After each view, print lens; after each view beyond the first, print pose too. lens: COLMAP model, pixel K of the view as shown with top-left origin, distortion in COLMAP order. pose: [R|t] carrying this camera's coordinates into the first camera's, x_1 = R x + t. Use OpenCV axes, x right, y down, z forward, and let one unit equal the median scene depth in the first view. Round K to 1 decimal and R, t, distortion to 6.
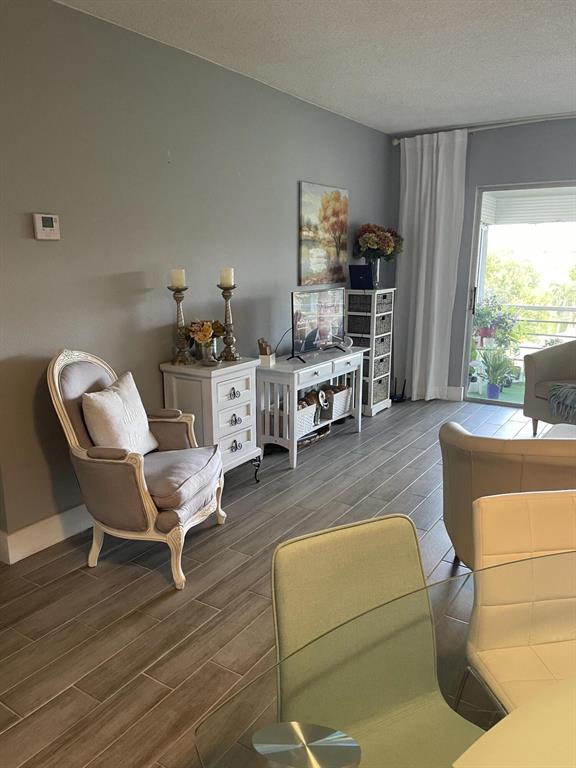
lens RADIAL K [[590.4, 0, 284.4], [0, 590.4, 385.4], [0, 0, 1]] dist [0.078709, -0.106756]
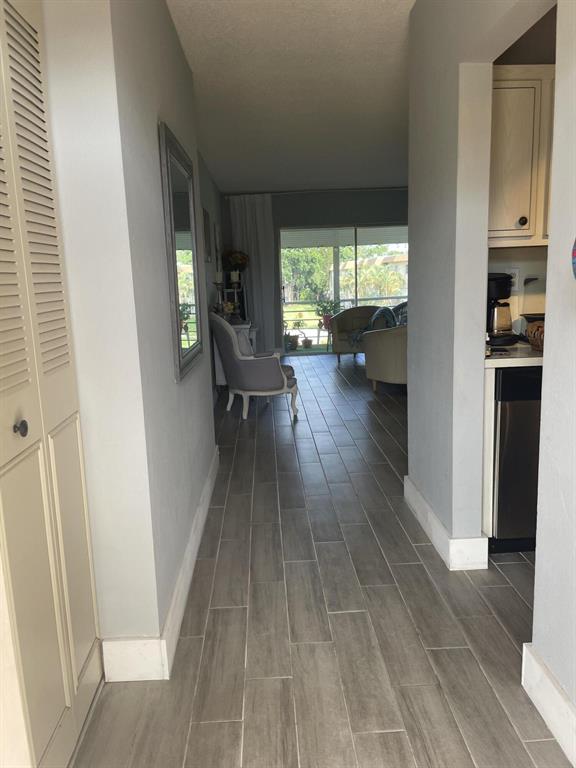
lens RADIAL K [[590.4, 0, 286.9], [0, 590.4, 381.1], [0, 0, 1]] dist [0.078709, -0.106756]
pose [[0.814650, -0.136157, 0.563743, -0.770814], [0.164609, 0.986359, 0.000356, 0.117755], [-0.556102, 0.092507, 0.825950, -0.415737]]
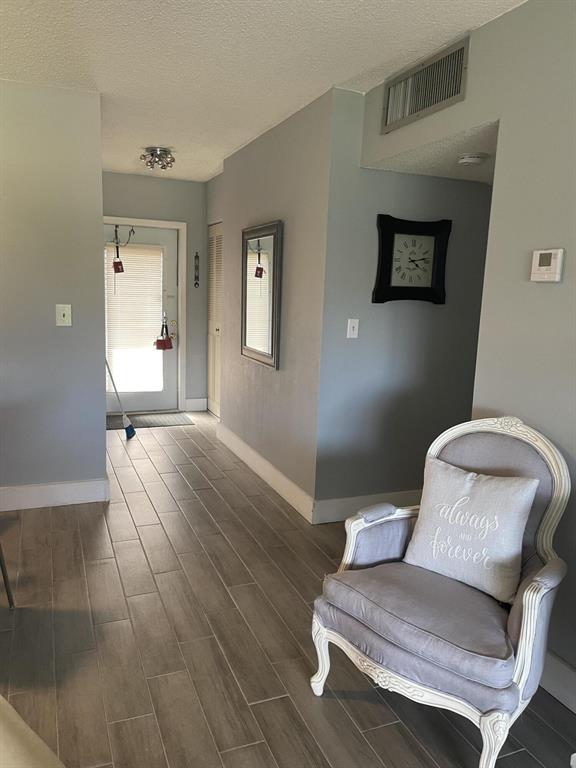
lens RADIAL K [[590.4, 0, 289.2], [0, 590.4, 385.6], [0, 0, 1]] dist [0.078709, -0.106756]
pose [[-0.570812, 0.105617, -0.814259, 0.260808], [-0.216971, 0.937039, 0.273644, -0.150727], [0.791895, 0.332870, -0.511958, 0.689753]]
